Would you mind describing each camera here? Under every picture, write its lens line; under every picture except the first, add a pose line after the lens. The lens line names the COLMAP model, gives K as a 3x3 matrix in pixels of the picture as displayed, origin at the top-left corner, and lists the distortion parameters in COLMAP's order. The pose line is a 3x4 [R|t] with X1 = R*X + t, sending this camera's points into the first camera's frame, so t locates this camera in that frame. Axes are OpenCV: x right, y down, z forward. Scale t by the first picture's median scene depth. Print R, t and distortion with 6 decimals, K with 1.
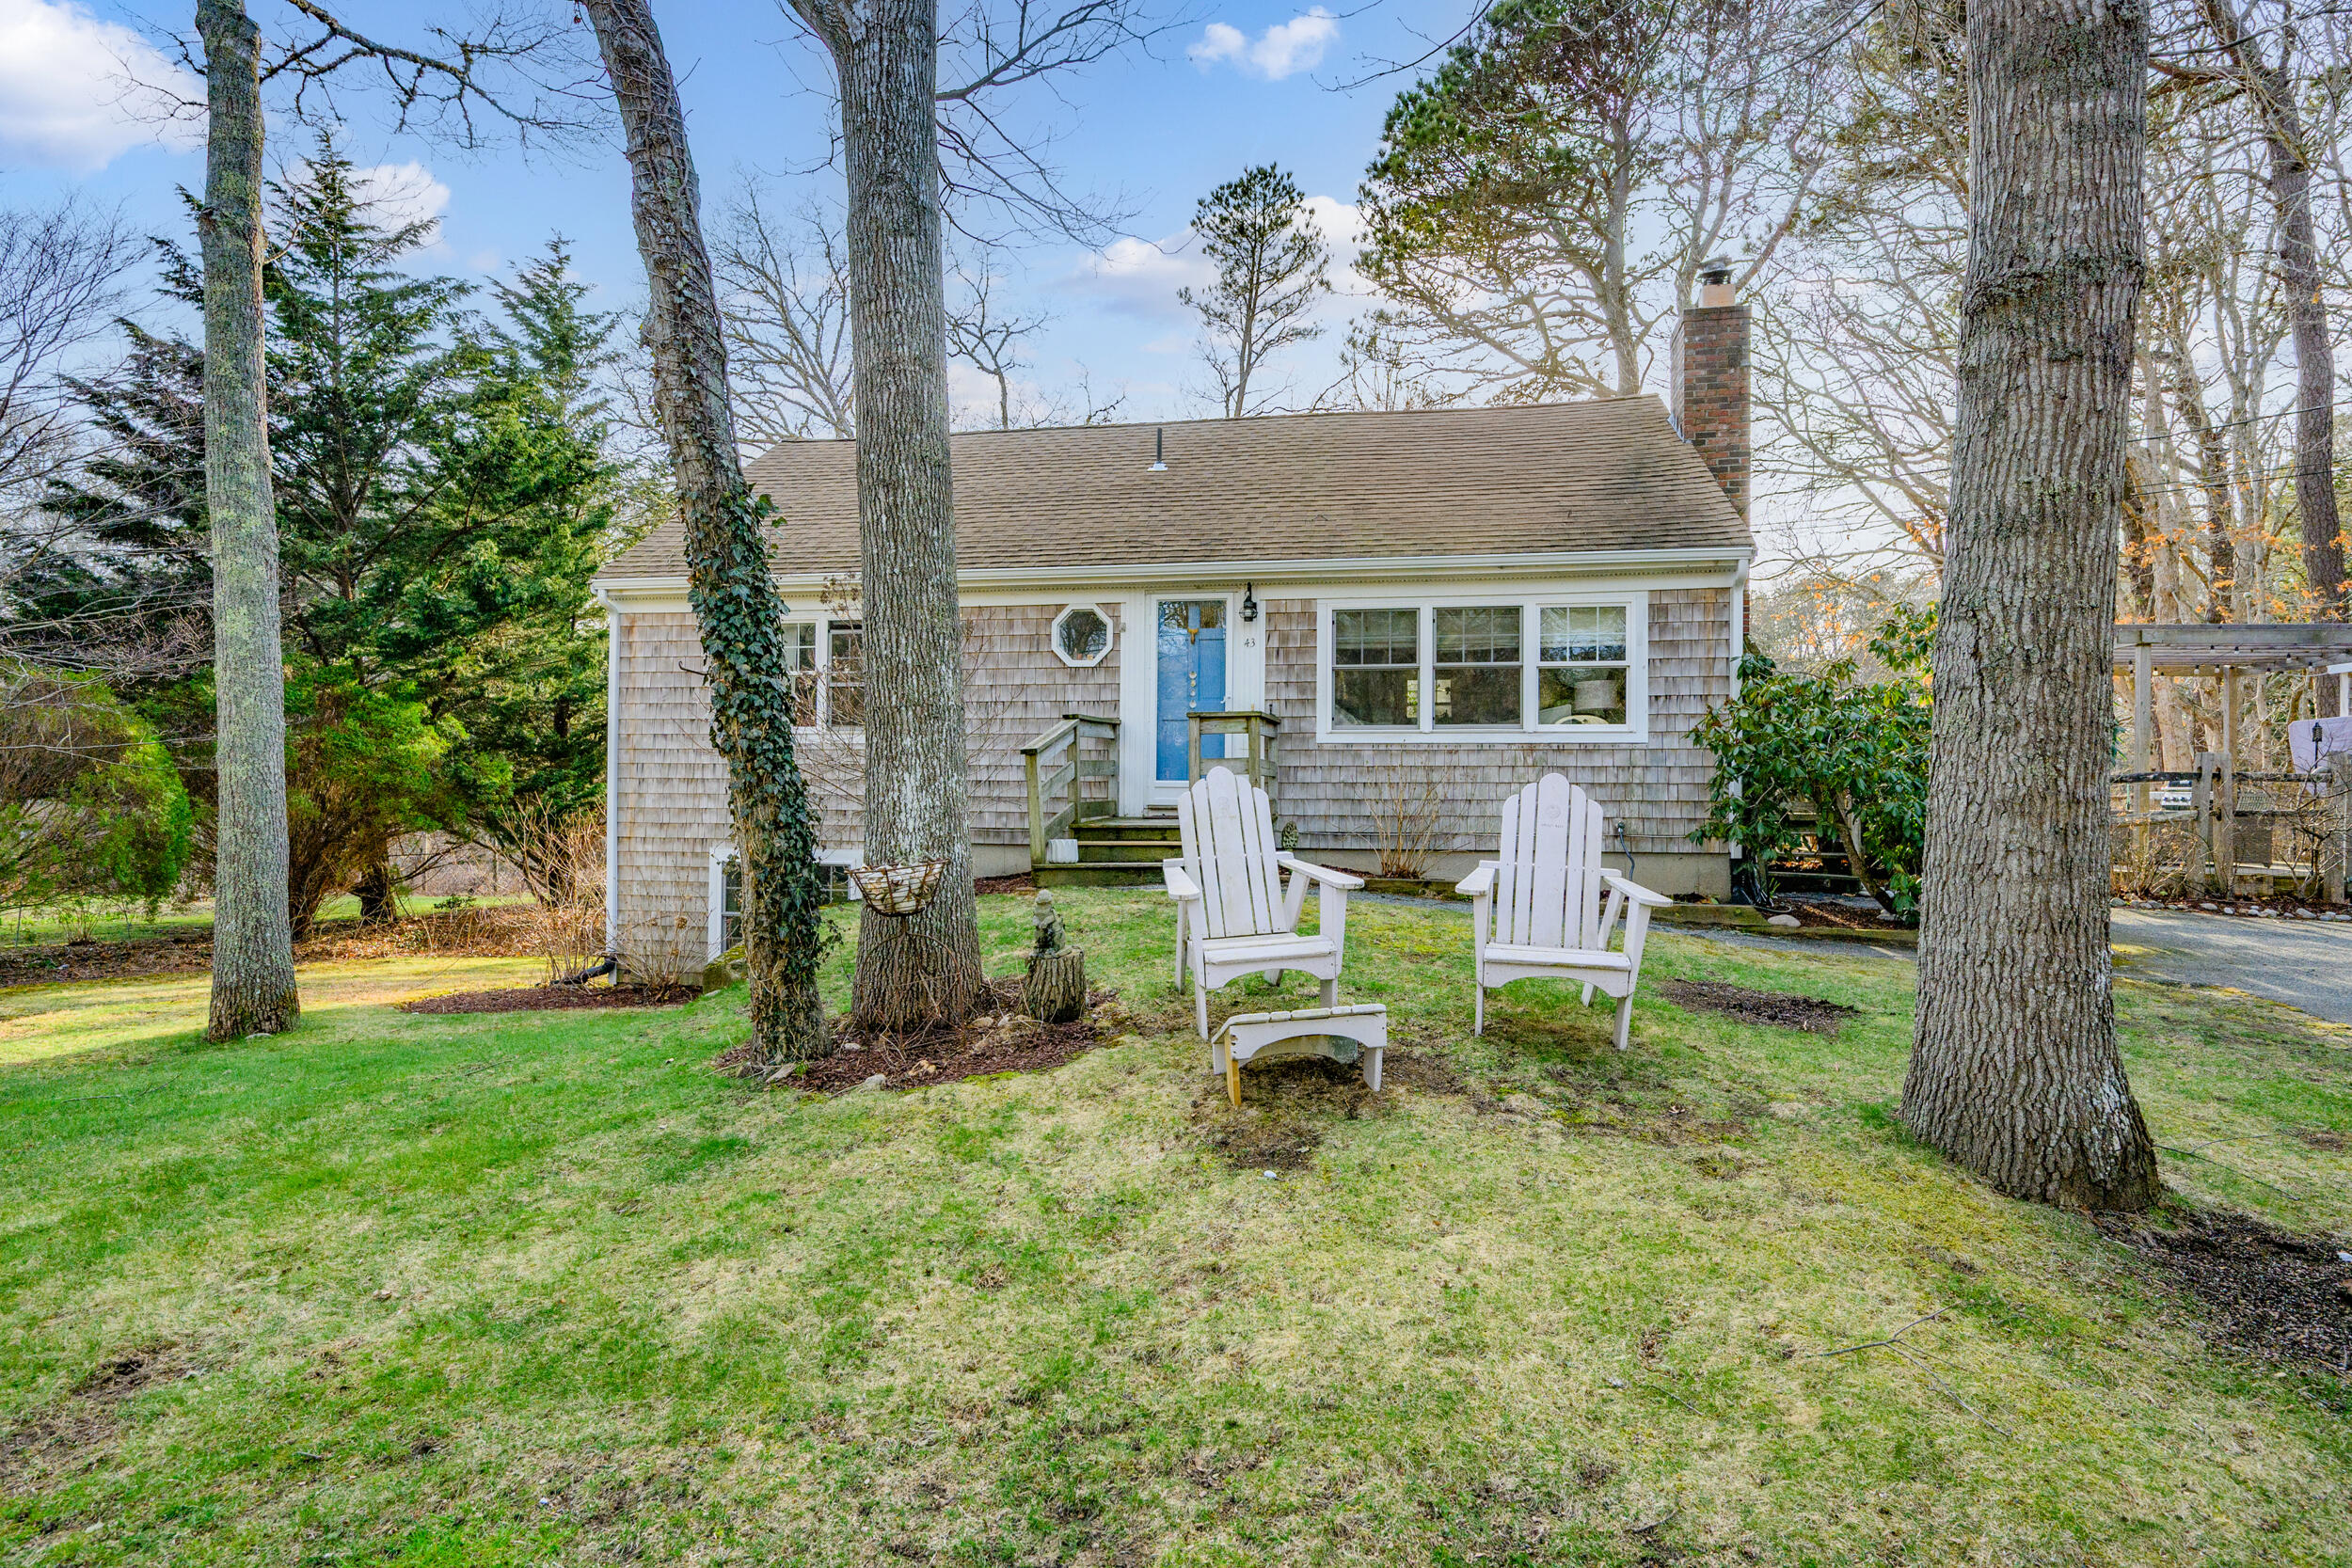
lens RADIAL K [[1179.3, 0, 1170.2], [0, 1179.3, 774.8], [0, 0, 1]] dist [-0.004092, 0.001450]
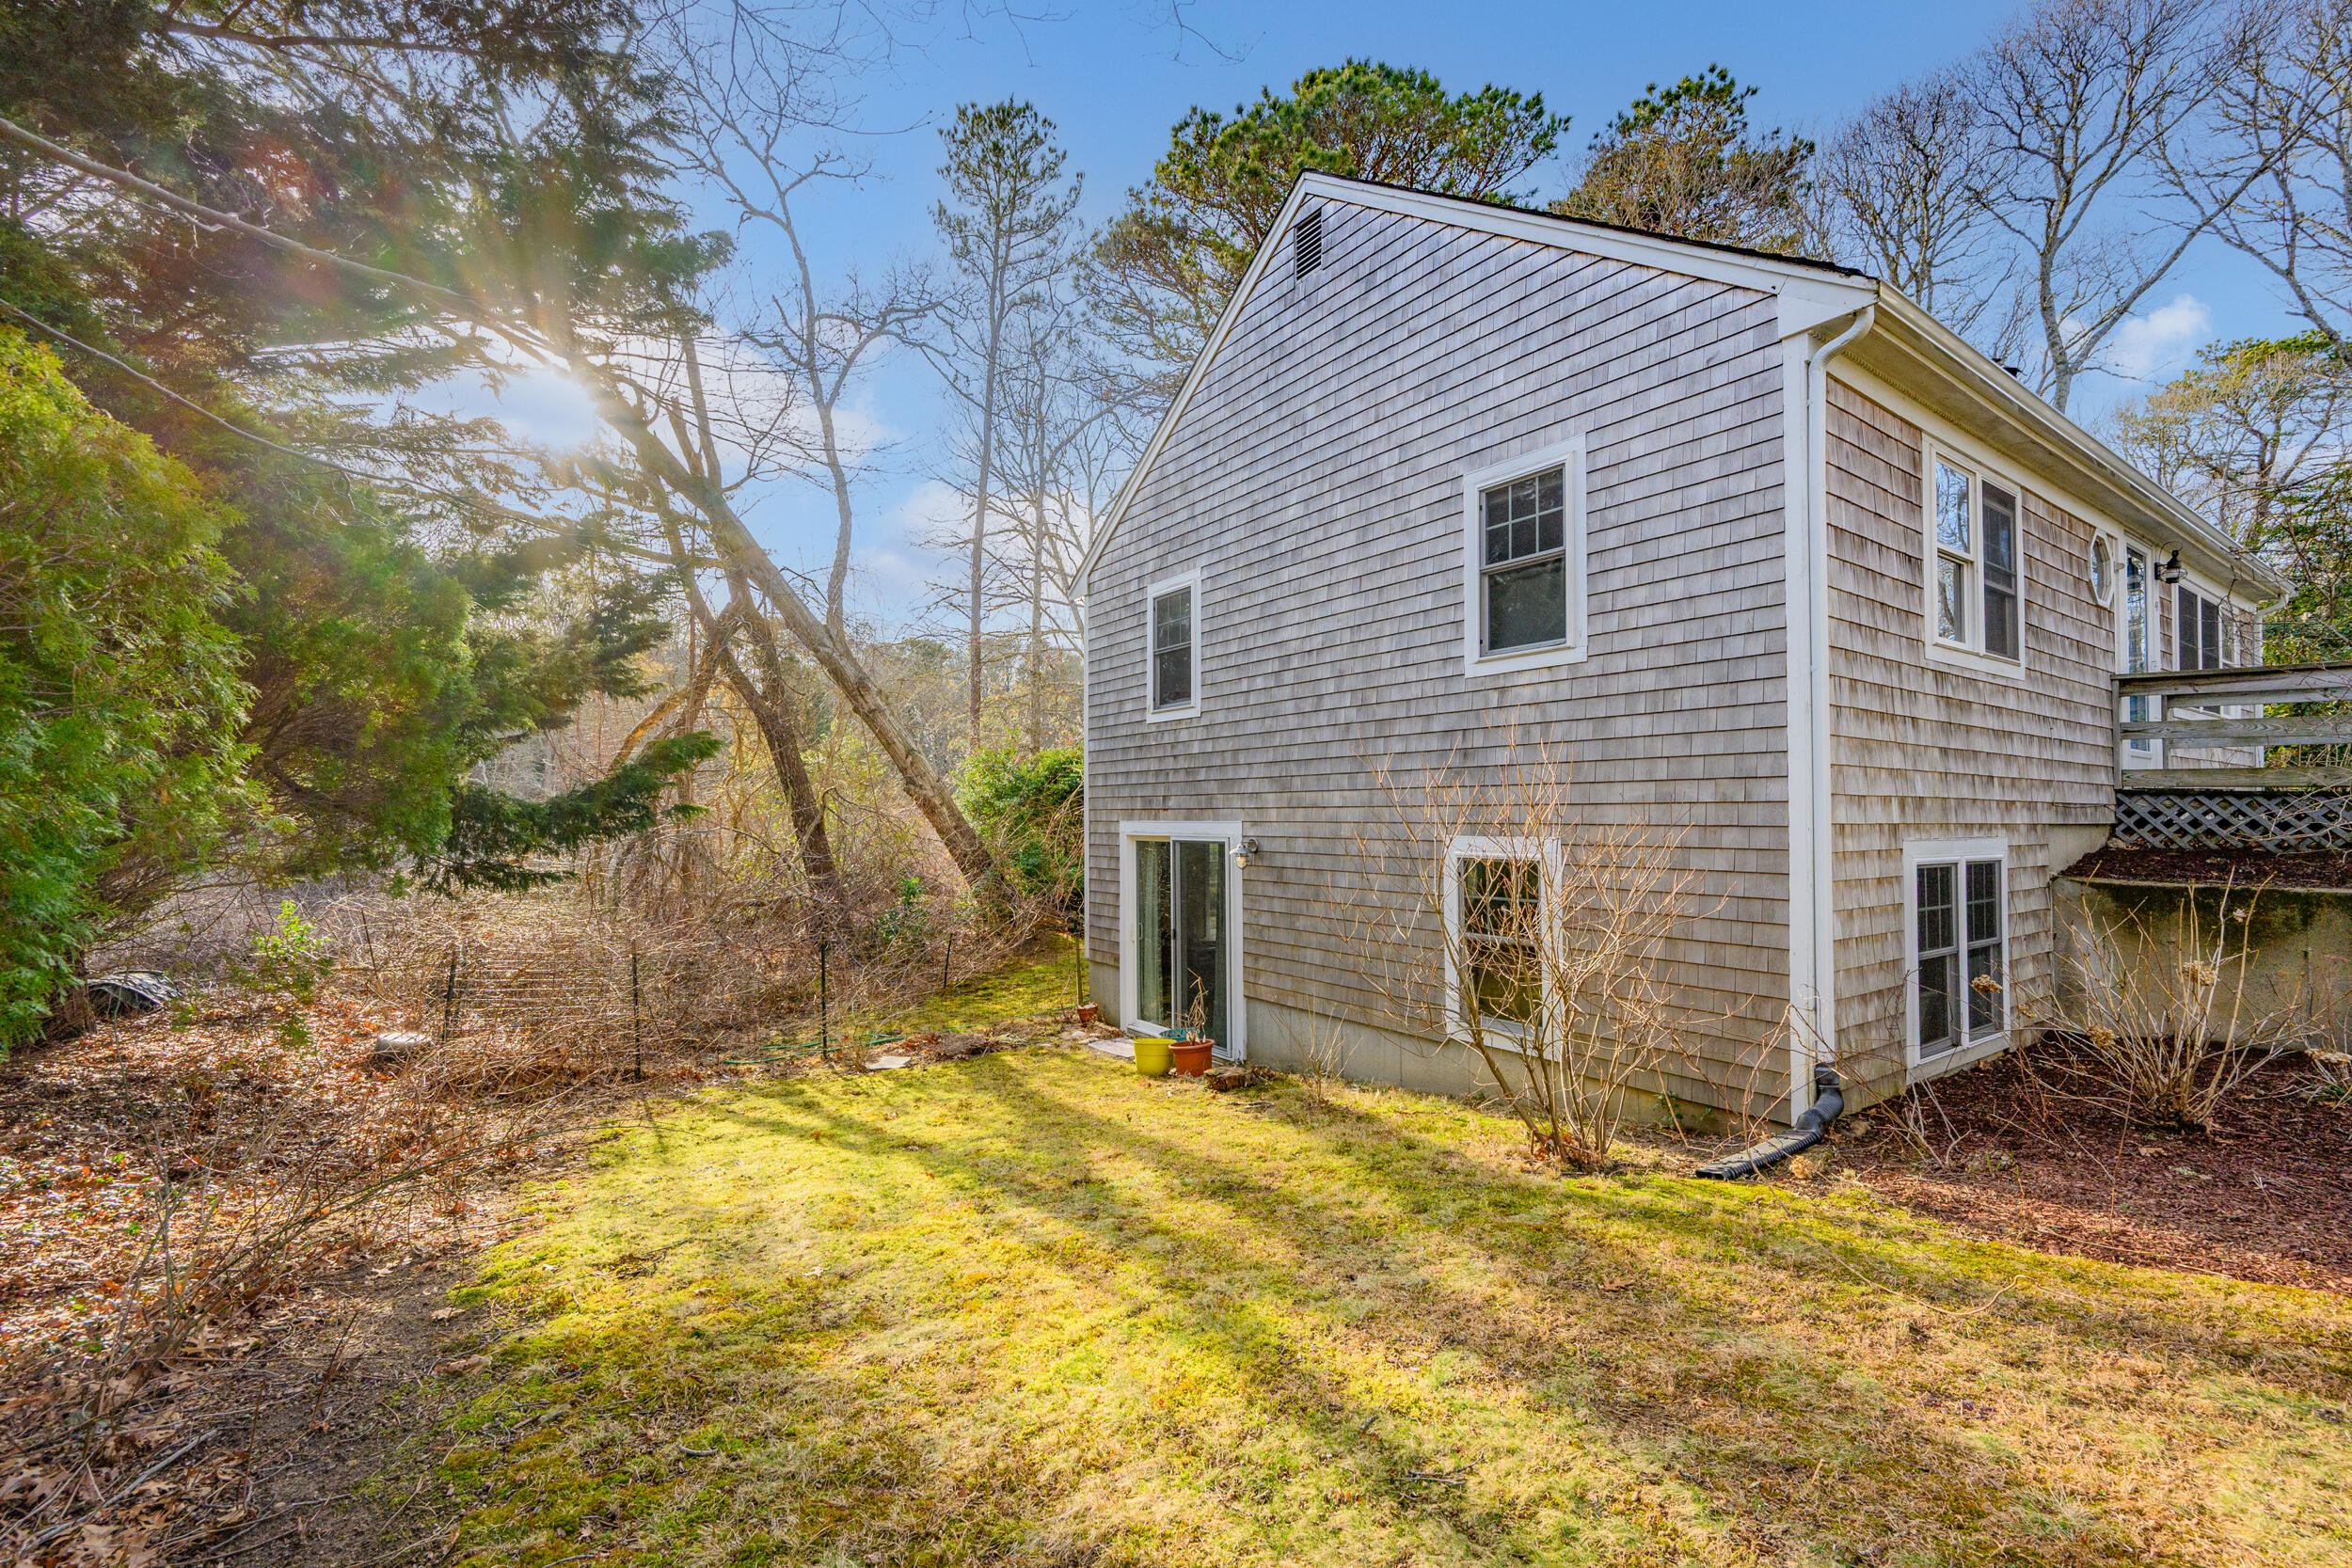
lens RADIAL K [[986.3, 0, 1176.8], [0, 986.3, 790.5], [0, 0, 1]] dist [-0.004077, 0.000474]
pose [[0.709276, 0.006222, 0.704903, -1.051251], [-0.010119, 0.999948, 0.001355, 0.044792], [-0.704858, -0.008094, 0.709302, 0.998954]]
